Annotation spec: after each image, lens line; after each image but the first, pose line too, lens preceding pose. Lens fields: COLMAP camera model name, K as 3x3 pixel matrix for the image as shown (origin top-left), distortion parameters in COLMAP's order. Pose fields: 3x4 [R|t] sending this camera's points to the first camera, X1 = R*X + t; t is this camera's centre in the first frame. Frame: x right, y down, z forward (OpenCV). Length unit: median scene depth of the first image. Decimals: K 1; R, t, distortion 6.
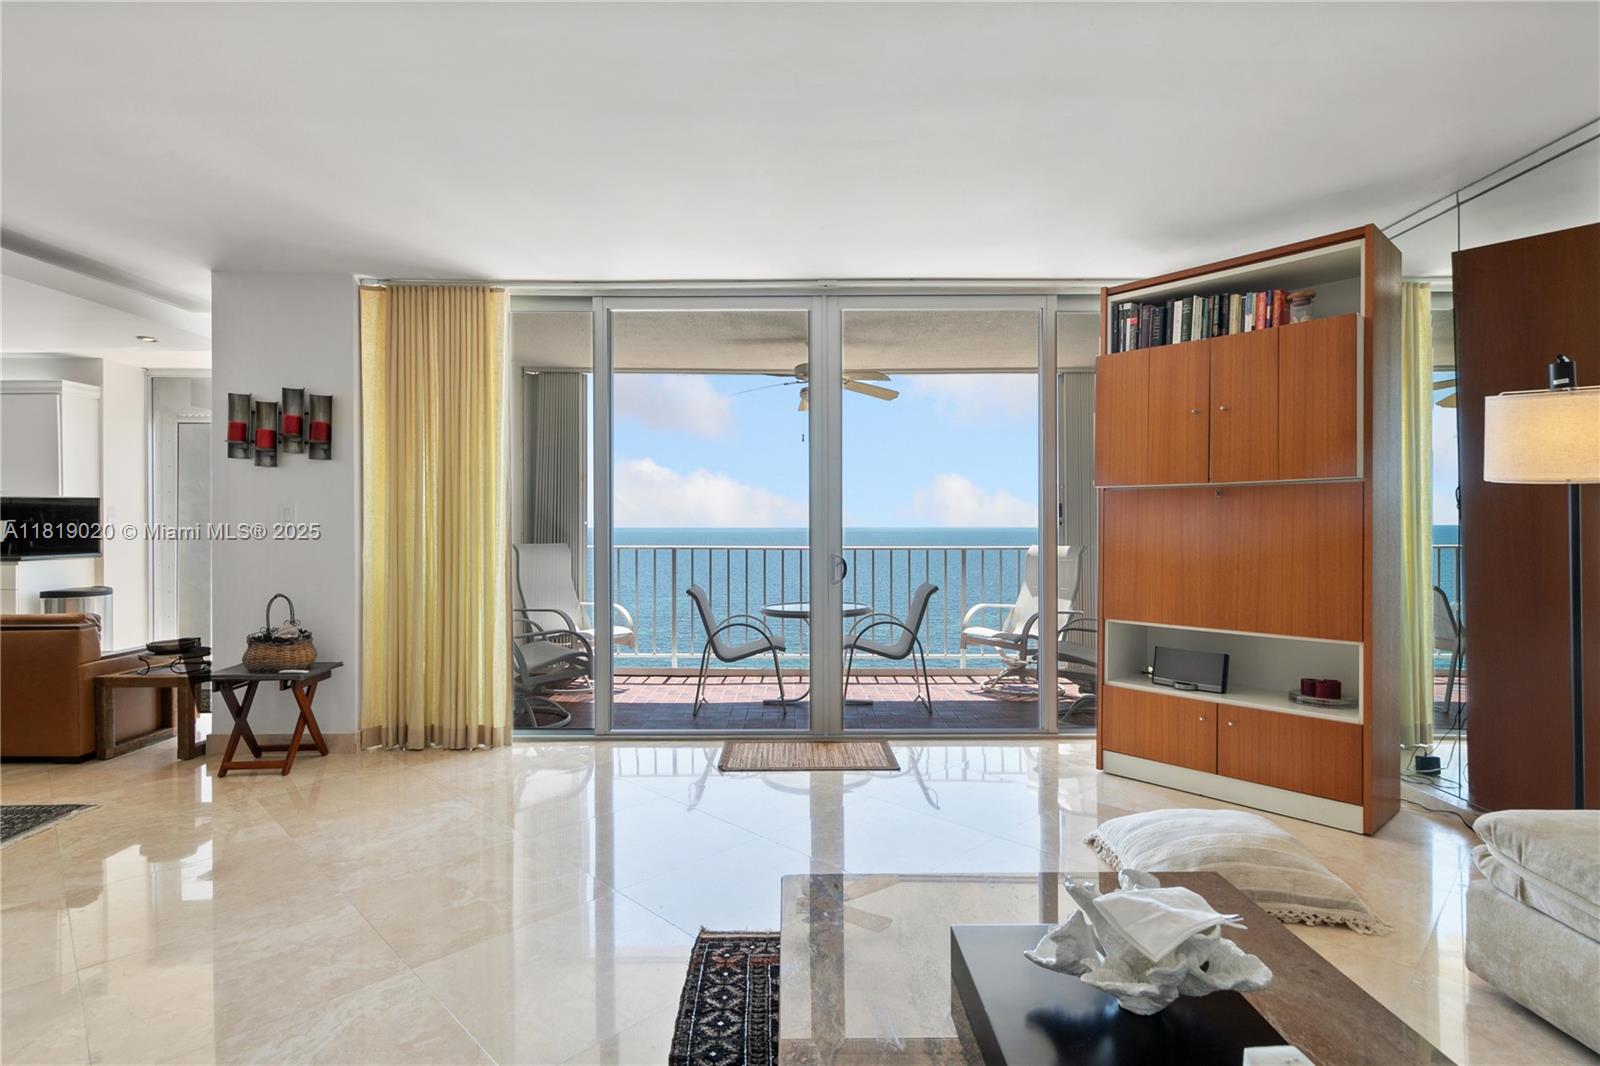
lens RADIAL K [[788.6, 0, 800.0], [0, 788.6, 533.0], [0, 0, 1]] dist [-0.000952, -0.000073]
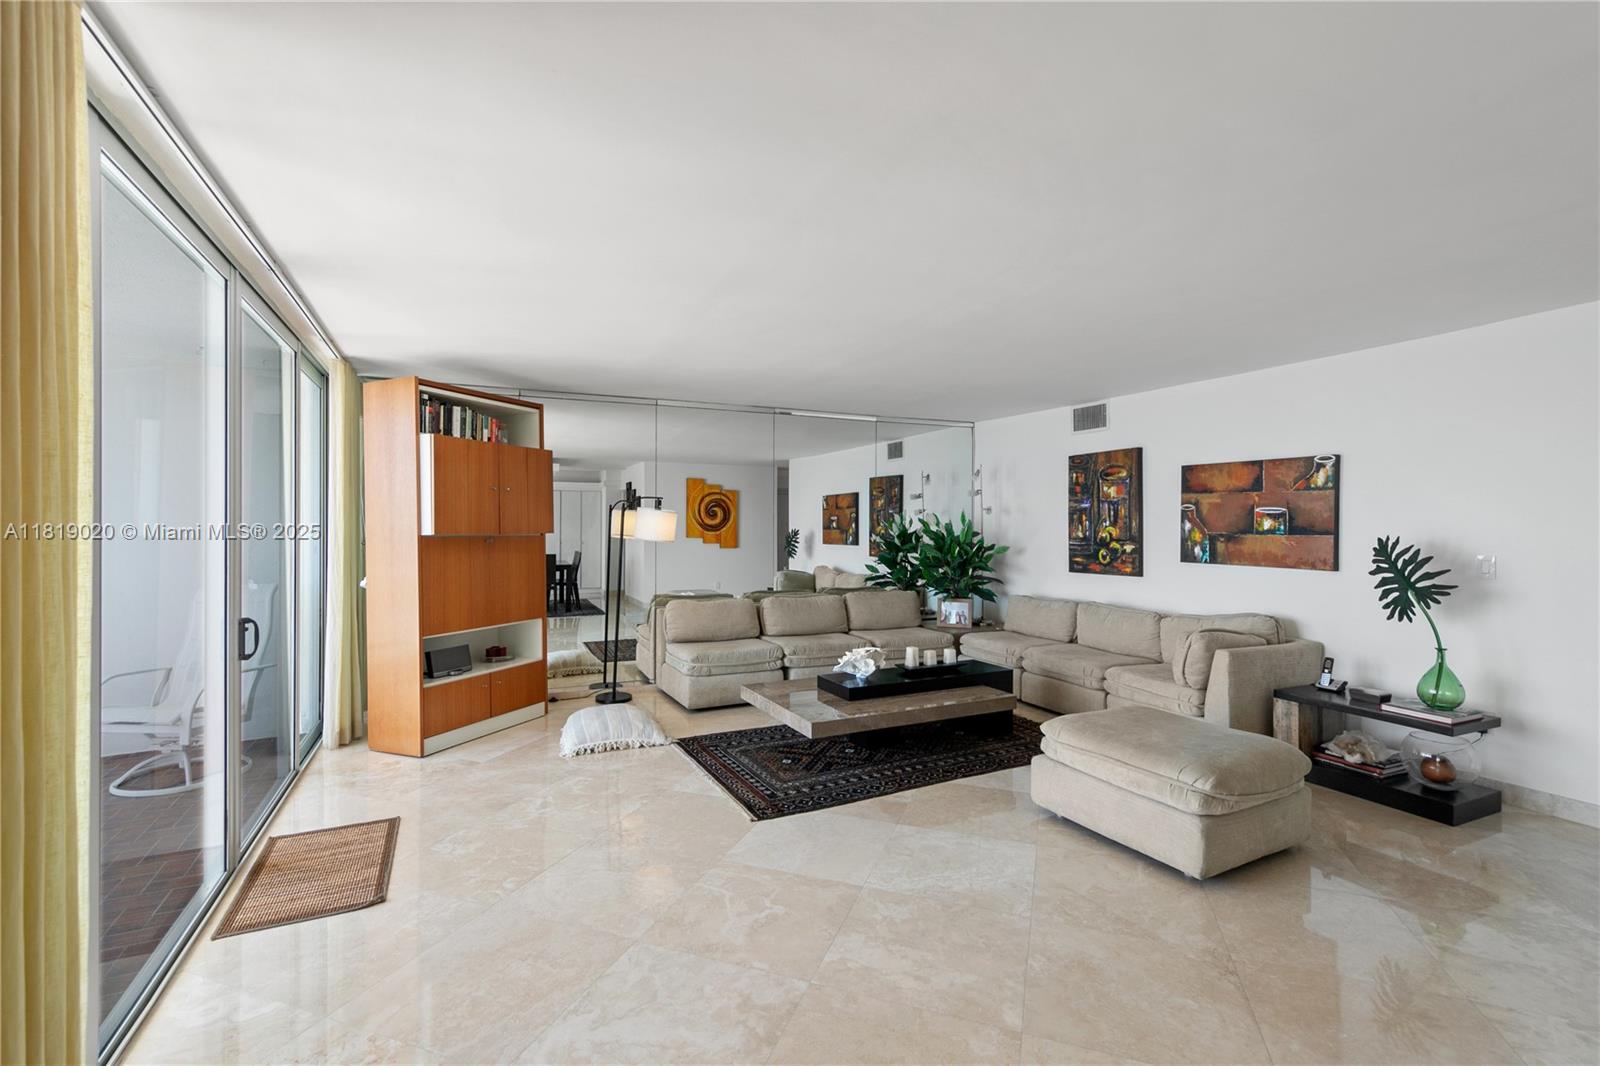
lens RADIAL K [[716.8, 0, 802.6], [0, 716.8, 526.3], [0, 0, 1]] dist [0.003910, 0.000957]
pose [[-0.422147, 0.000219, 0.906527, -0.907565], [0.004136, 0.999990, 0.001685, -0.068414], [-0.906518, 0.004460, -0.422144, 0.908722]]
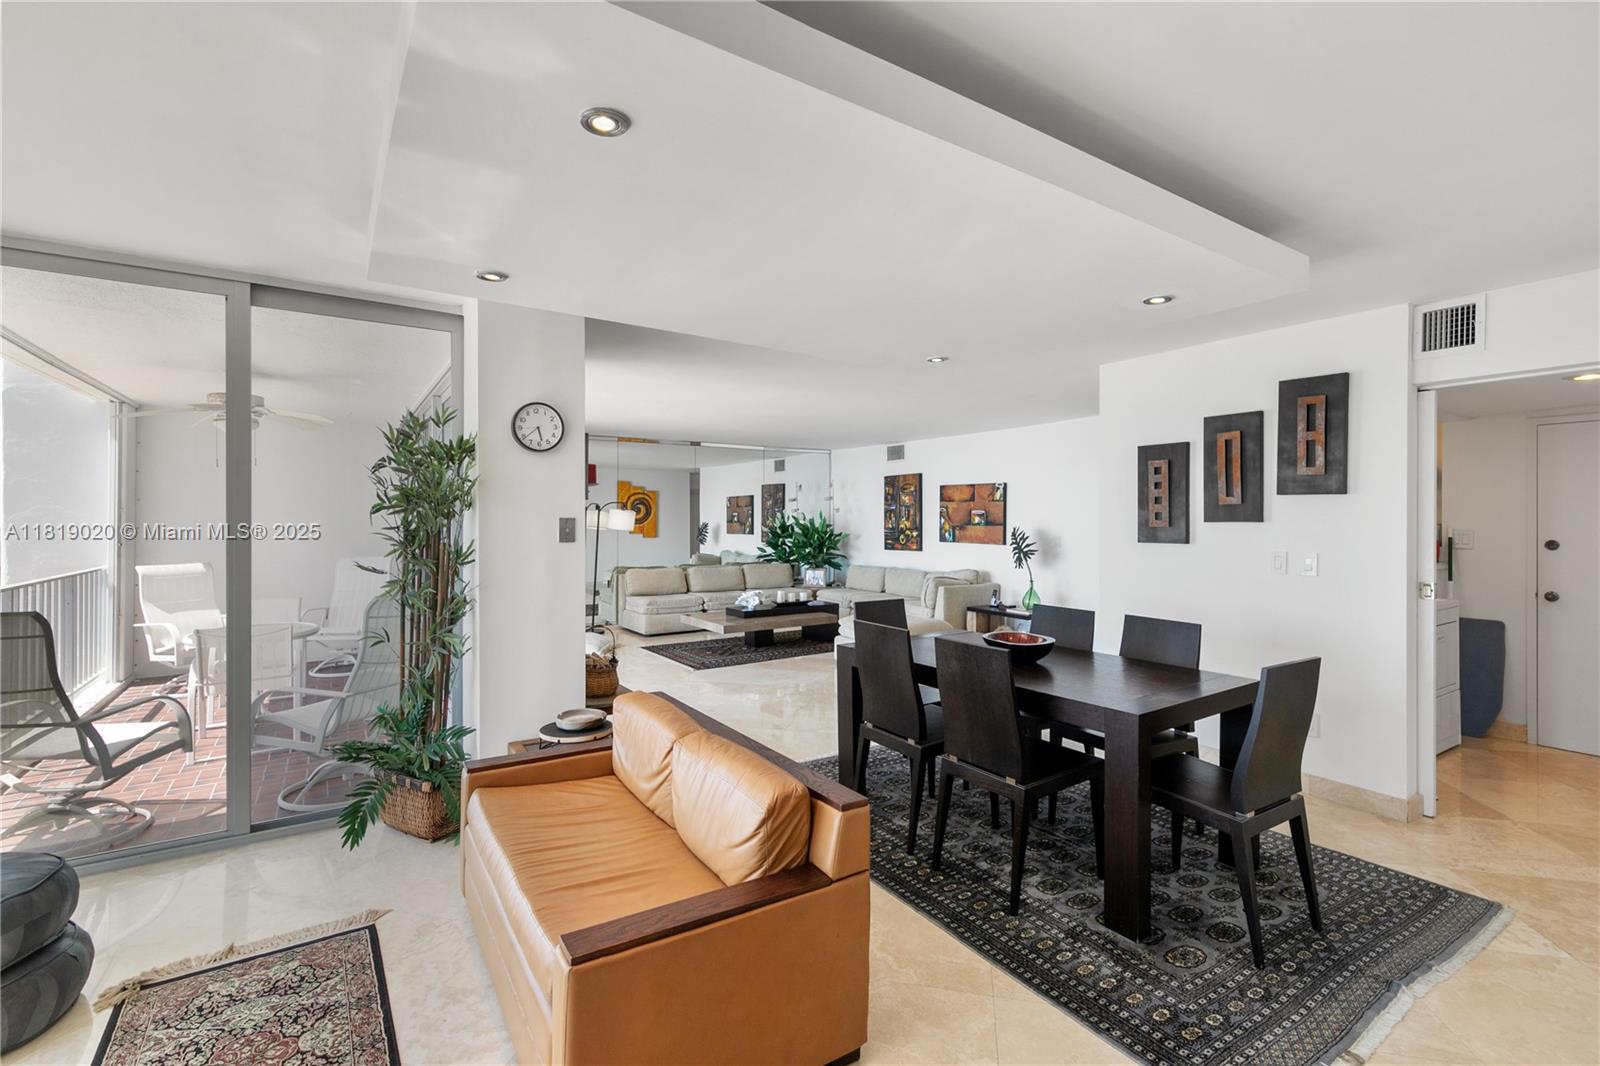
lens RADIAL K [[716.8, 0, 802.6], [0, 716.8, 526.3], [0, 0, 1]] dist [0.003910, 0.000957]
pose [[-0.542368, -0.008263, 0.840101, -1.684385], [0.004373, 0.999910, 0.012658, -0.076892], [-0.840130, 0.010539, -0.542283, 1.313125]]
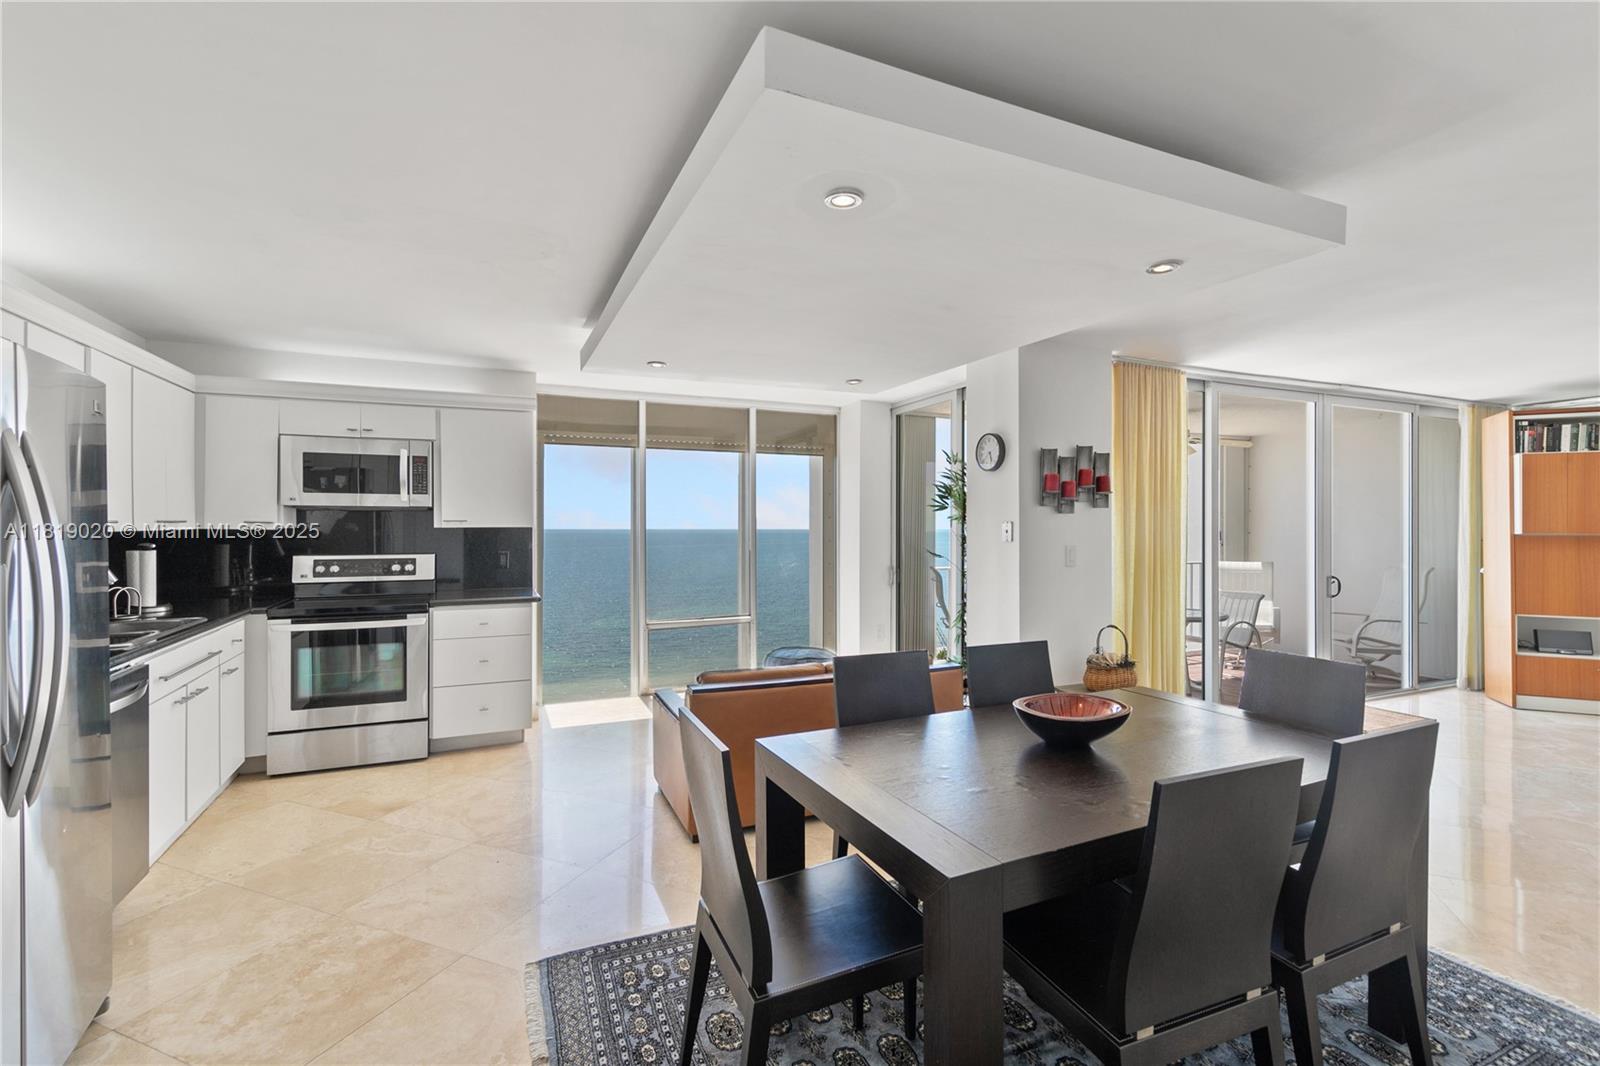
lens RADIAL K [[716.8, 0, 802.6], [0, 716.8, 526.3], [0, 0, 1]] dist [0.003910, 0.000957]
pose [[0.916849, 0.003205, 0.399221, -1.508595], [0.000916, 0.999948, -0.010132, -0.058241], [-0.399233, 0.009655, 0.916799, 0.223175]]
